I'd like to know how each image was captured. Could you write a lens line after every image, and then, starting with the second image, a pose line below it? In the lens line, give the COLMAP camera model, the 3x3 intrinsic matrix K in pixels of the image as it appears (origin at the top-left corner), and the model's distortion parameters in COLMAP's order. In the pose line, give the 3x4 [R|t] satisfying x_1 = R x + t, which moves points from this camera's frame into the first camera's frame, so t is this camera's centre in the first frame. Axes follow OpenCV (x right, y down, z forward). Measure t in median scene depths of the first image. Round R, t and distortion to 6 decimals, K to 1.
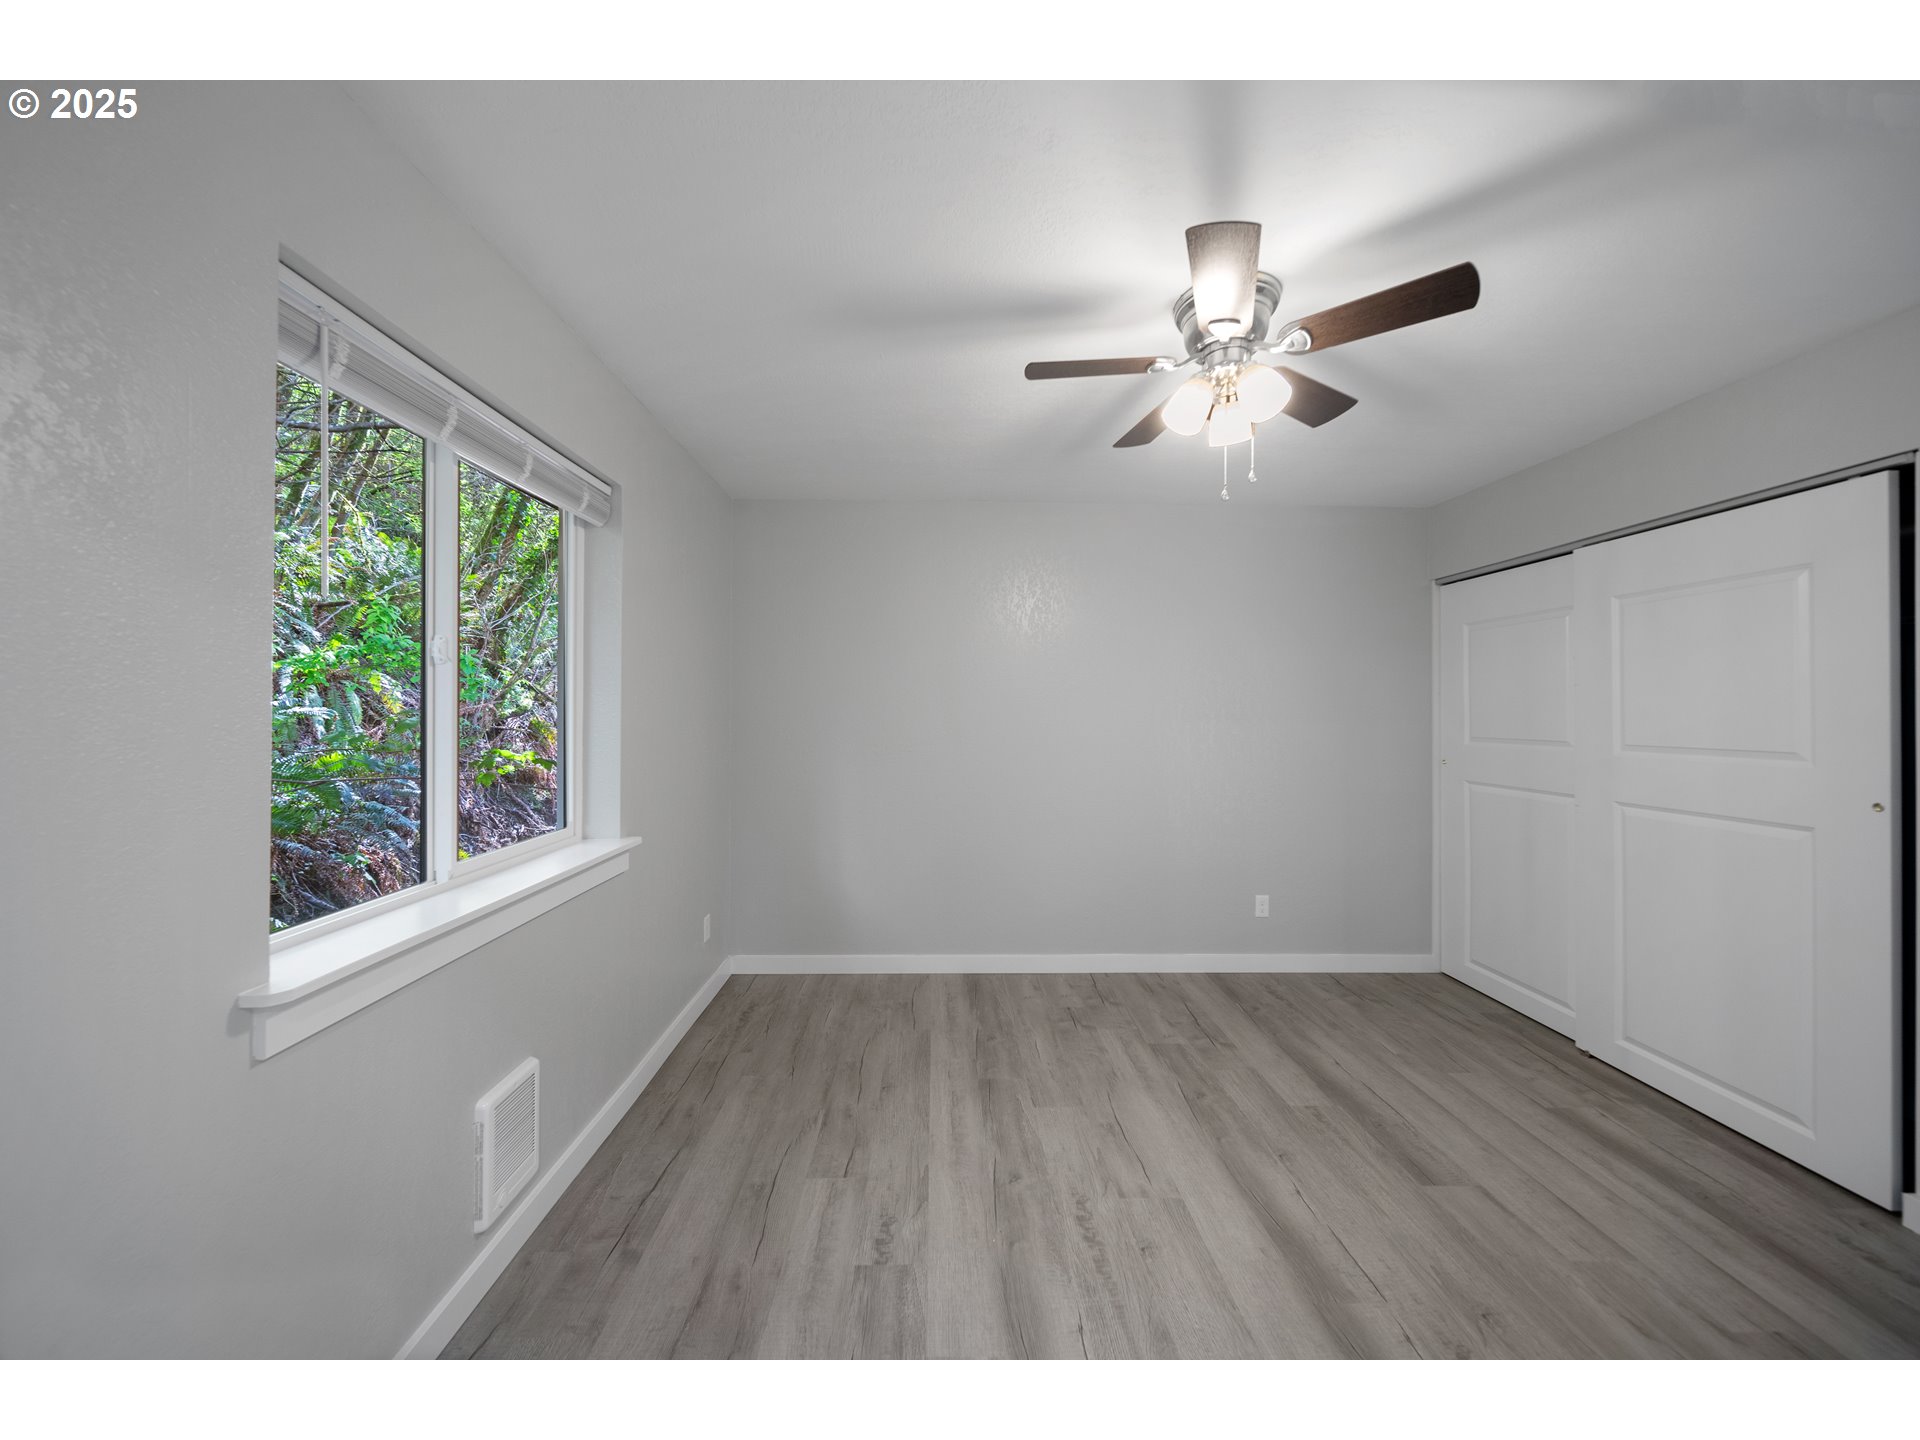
lens RADIAL K [[672.7, 0, 946.9], [0, 672.7, 708.3], [0, 0, 1]] dist [-0.000815, -0.000144]
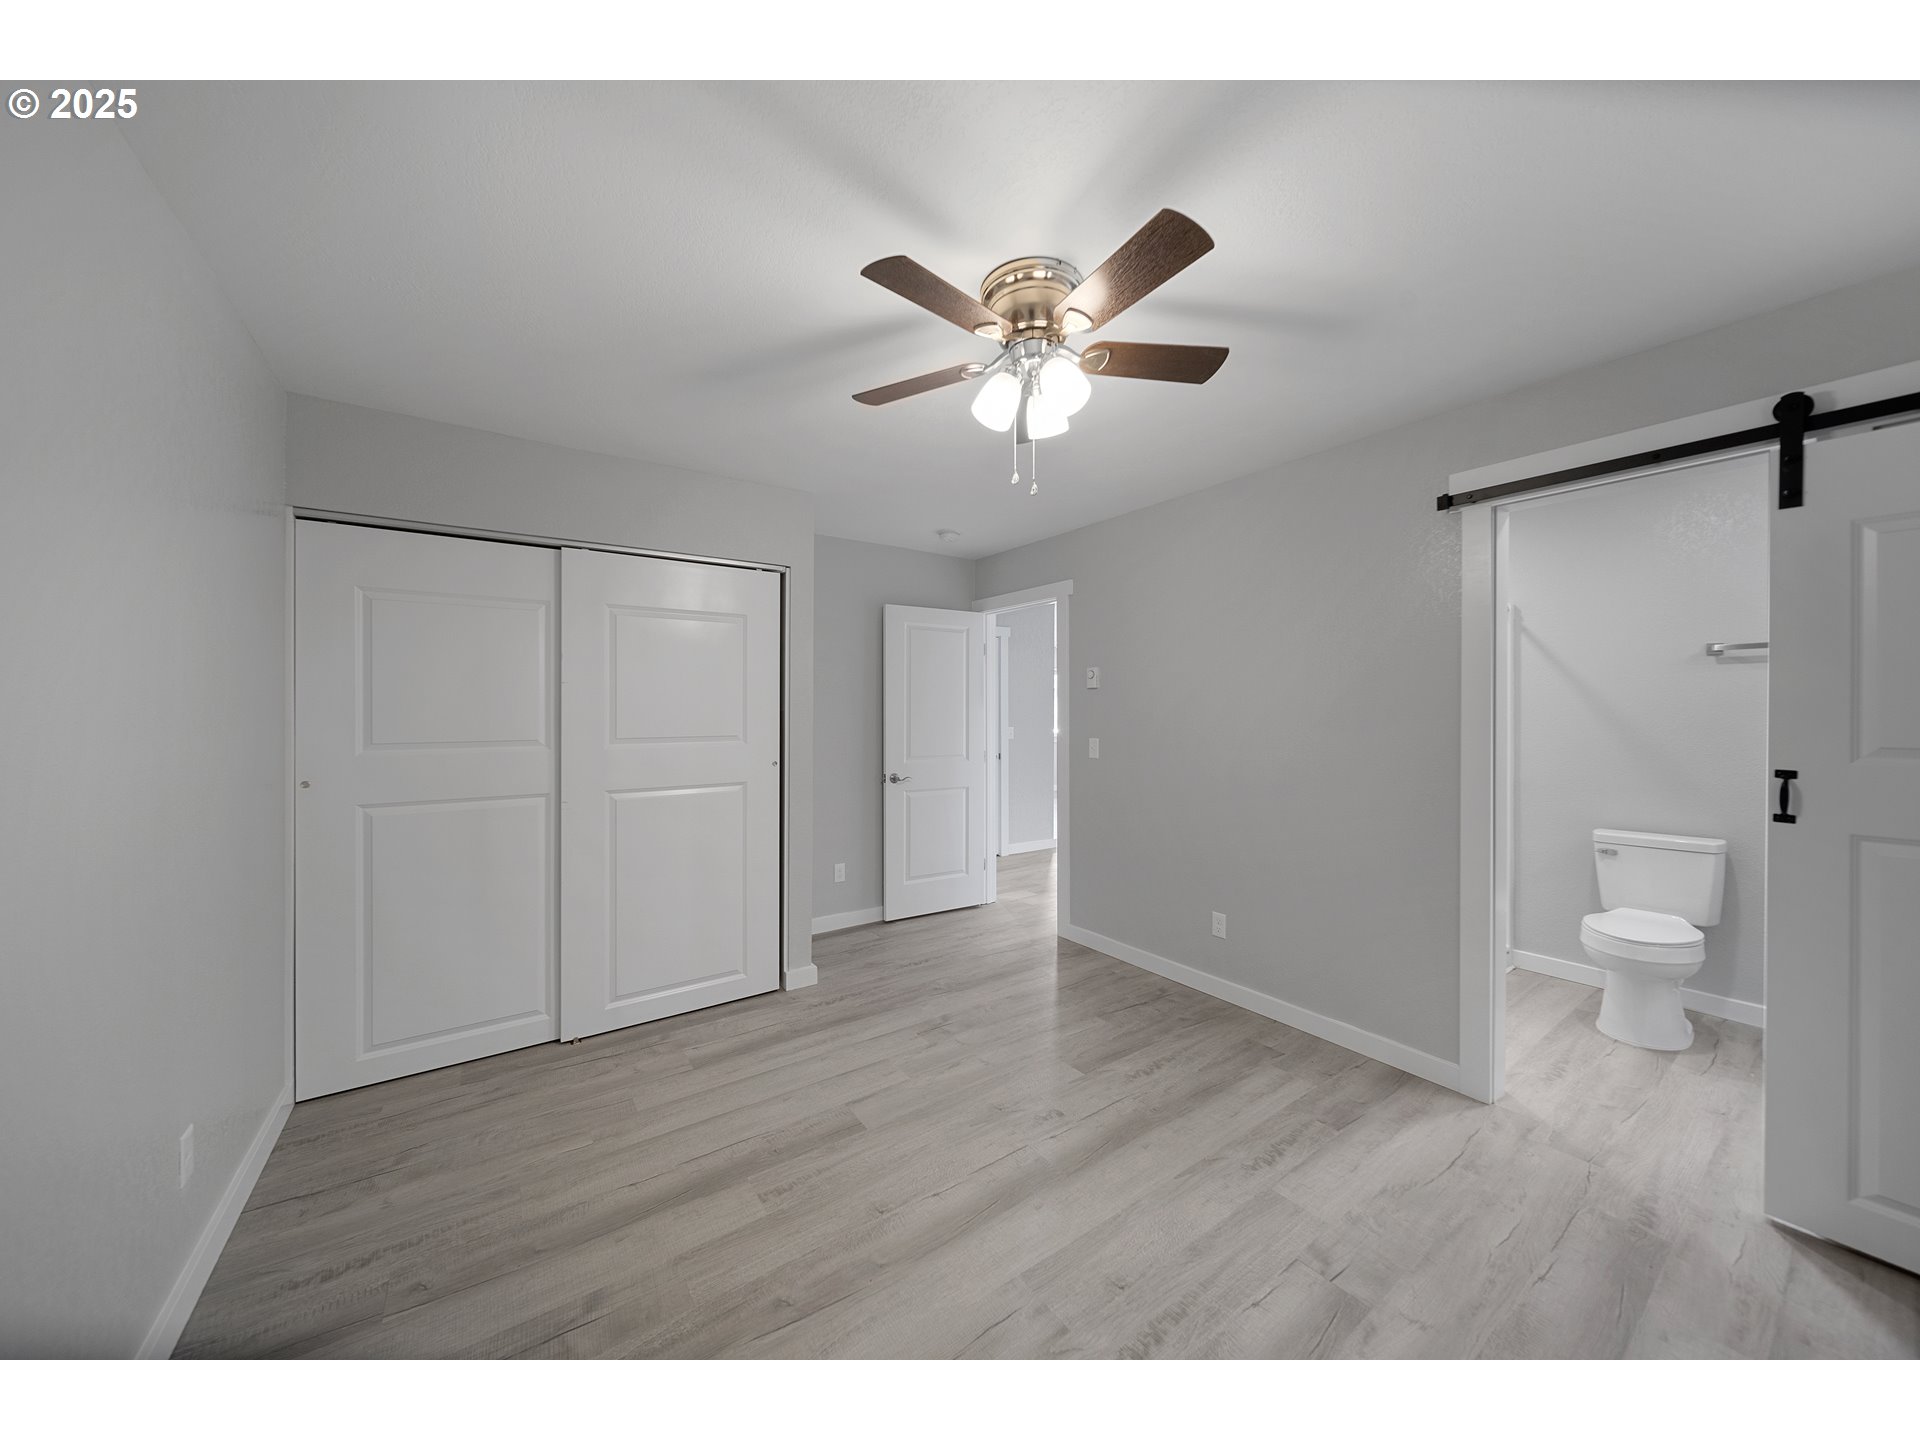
lens RADIAL K [[672.7, 0, 946.9], [0, 672.7, 708.3], [0, 0, 1]] dist [-0.000815, -0.000144]
pose [[-0.556771, -0.000590, 0.830666, -0.291943], [-0.007192, 0.999966, -0.004110, 0.005714], [-0.830635, -0.008263, -0.556756, 1.452411]]
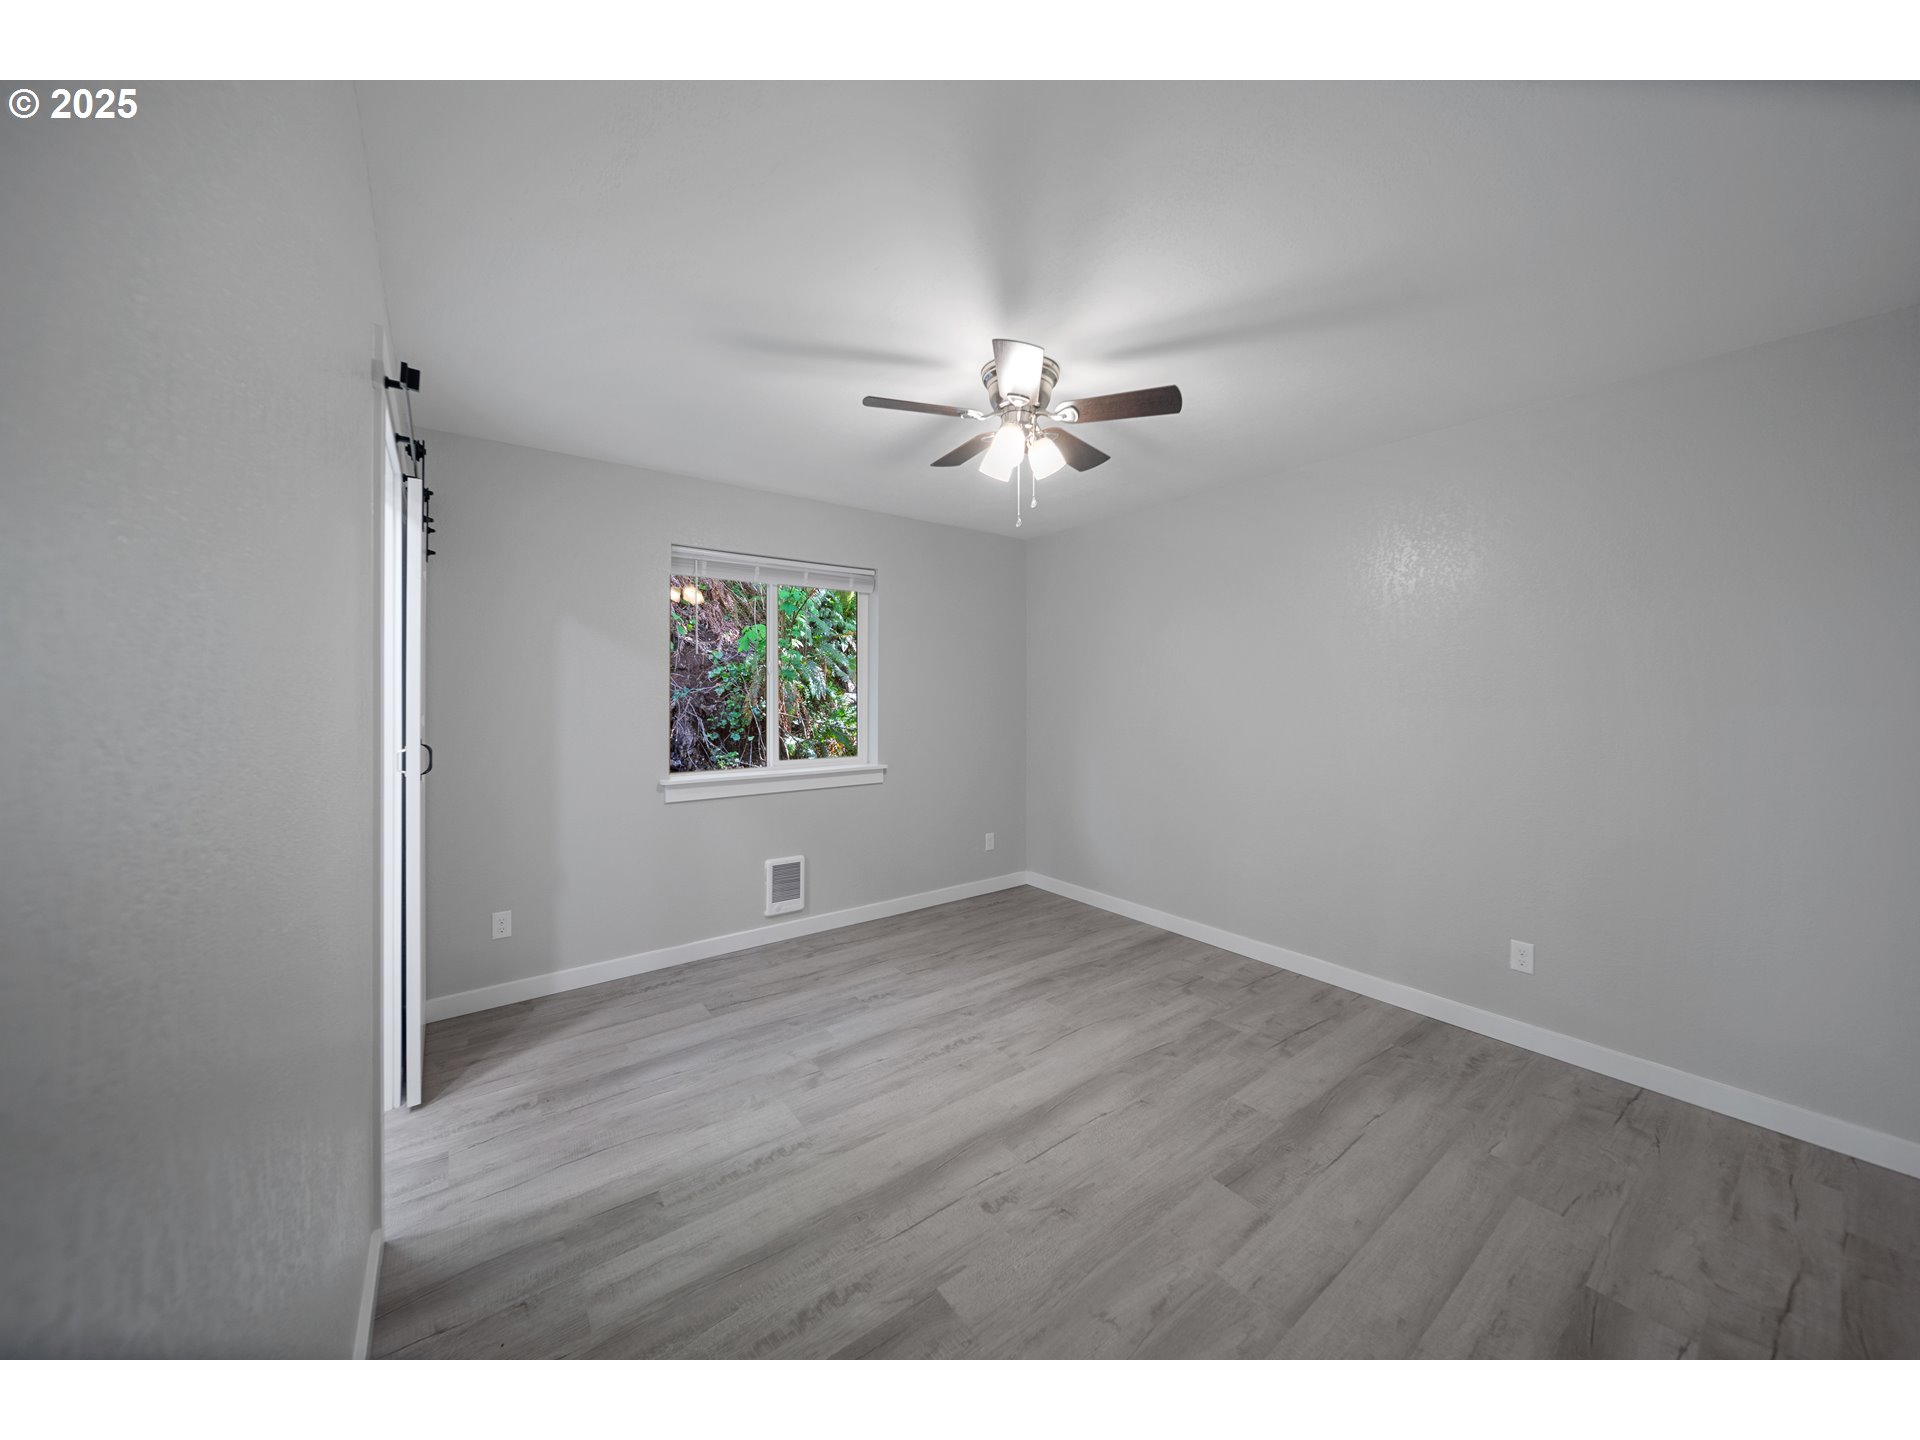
lens RADIAL K [[672.7, 0, 946.9], [0, 672.7, 708.3], [0, 0, 1]] dist [-0.000815, -0.000144]
pose [[0.579324, 0.014151, -0.814975, 1.208445], [0.008094, 0.999700, 0.023112, 0.005841], [0.815057, -0.019985, 0.579035, 0.131691]]
